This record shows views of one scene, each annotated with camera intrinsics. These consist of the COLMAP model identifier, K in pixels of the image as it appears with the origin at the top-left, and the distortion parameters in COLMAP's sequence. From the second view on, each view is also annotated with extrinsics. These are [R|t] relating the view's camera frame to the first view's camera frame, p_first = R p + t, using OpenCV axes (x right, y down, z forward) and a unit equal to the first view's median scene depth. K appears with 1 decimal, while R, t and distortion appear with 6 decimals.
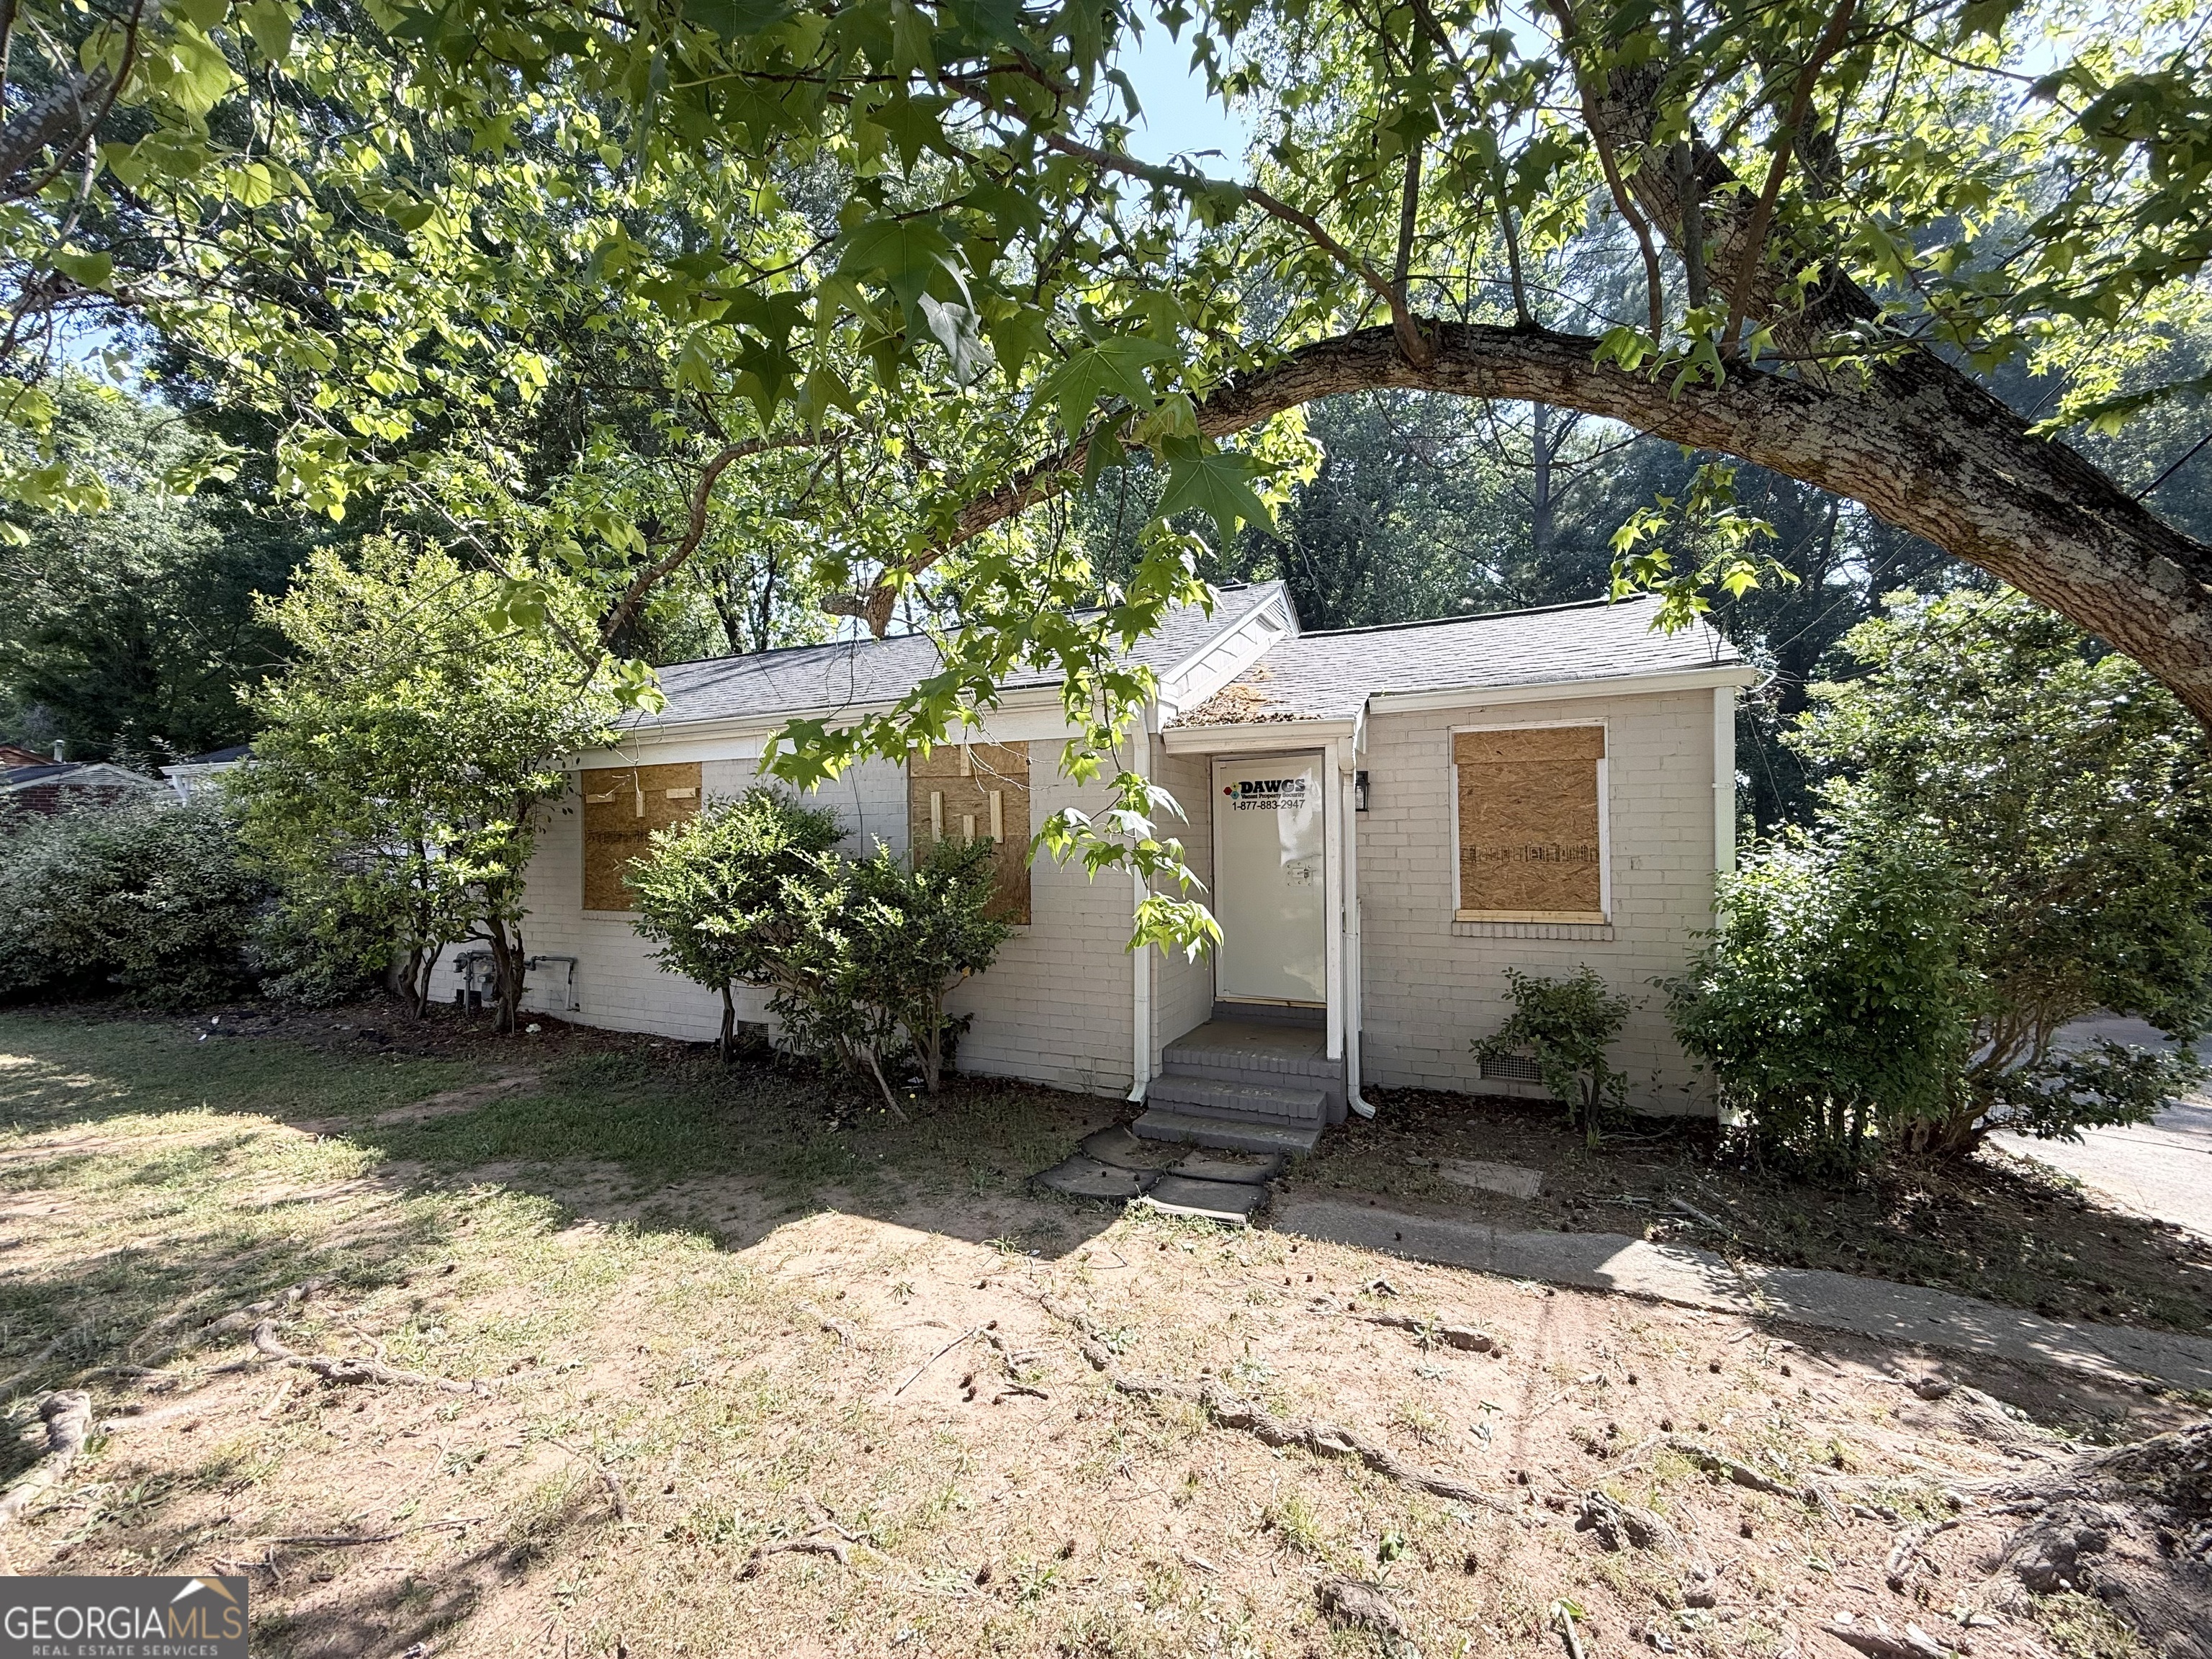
lens RADIAL K [[880.5, 0, 1101.1], [0, 880.5, 830.5], [0, 0, 1]] dist [-0.000273, 0.000156]
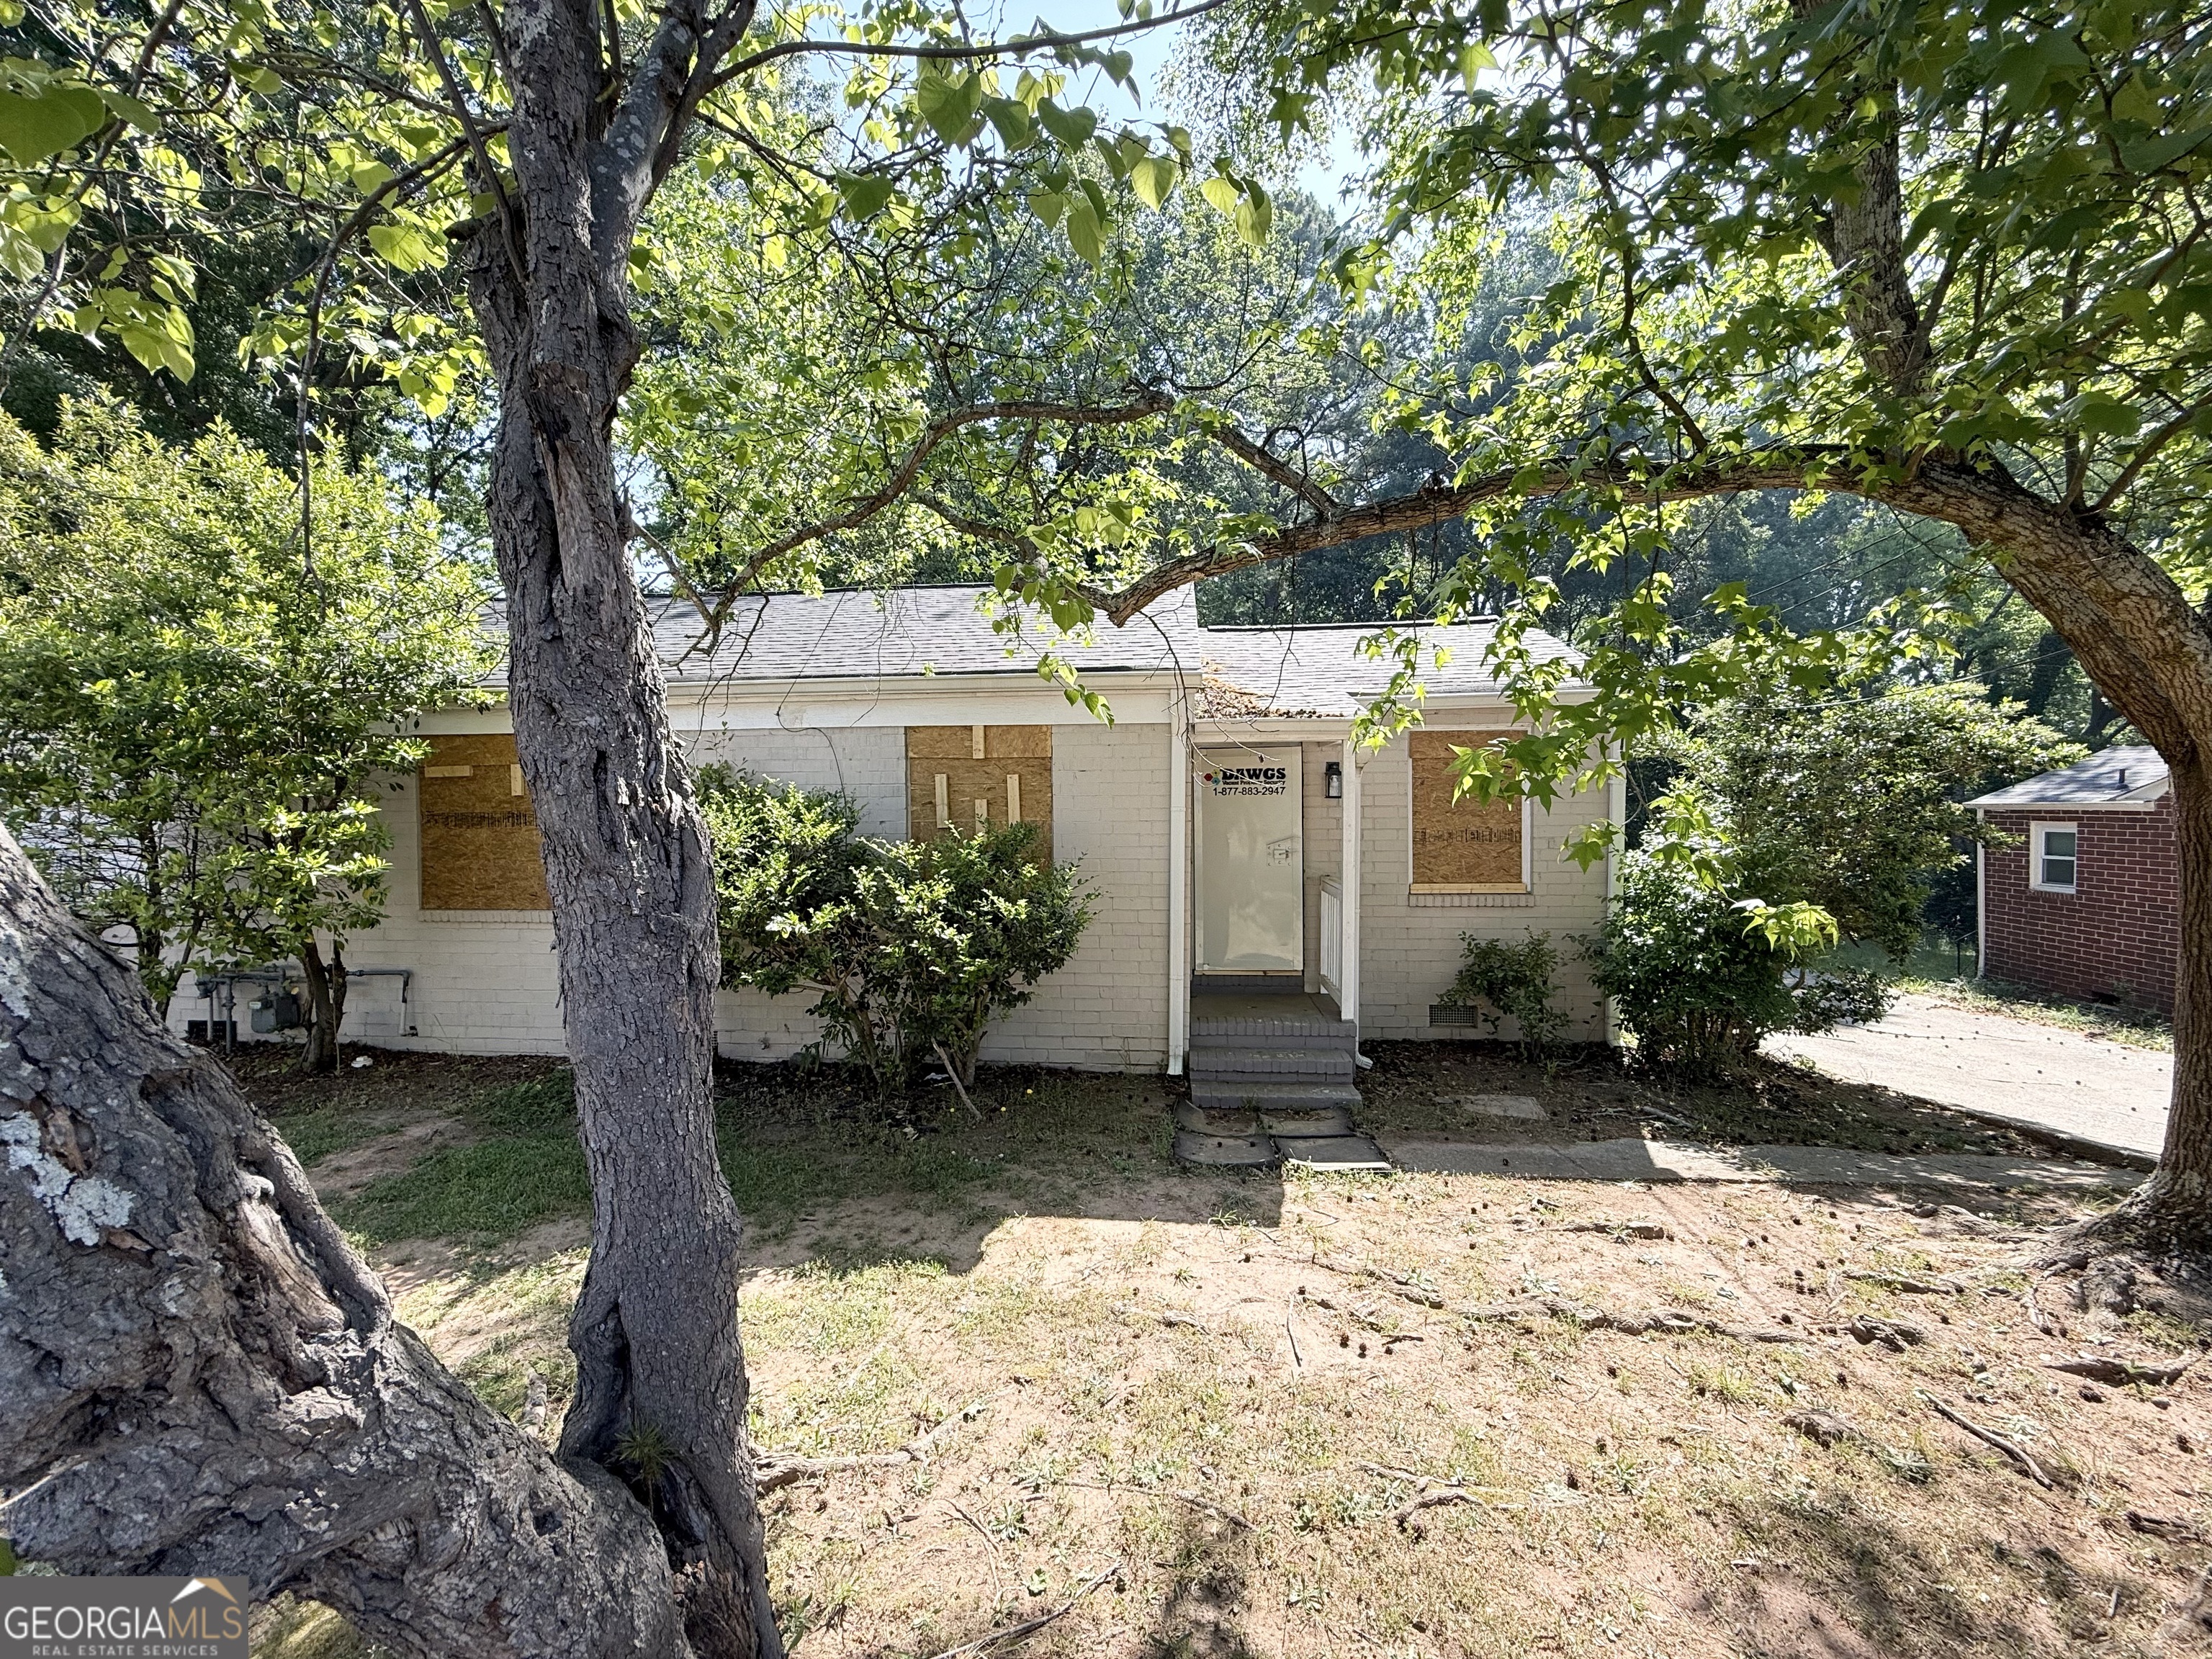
lens RADIAL K [[880.5, 0, 1098.5], [0, 880.5, 828.1], [0, 0, 1]] dist [-0.000273, 0.000156]
pose [[0.940281, -0.004820, 0.340365, -0.587884], [-0.005855, 0.999523, 0.030329, -0.026043], [-0.340349, -0.030511, 0.939804, 0.077363]]
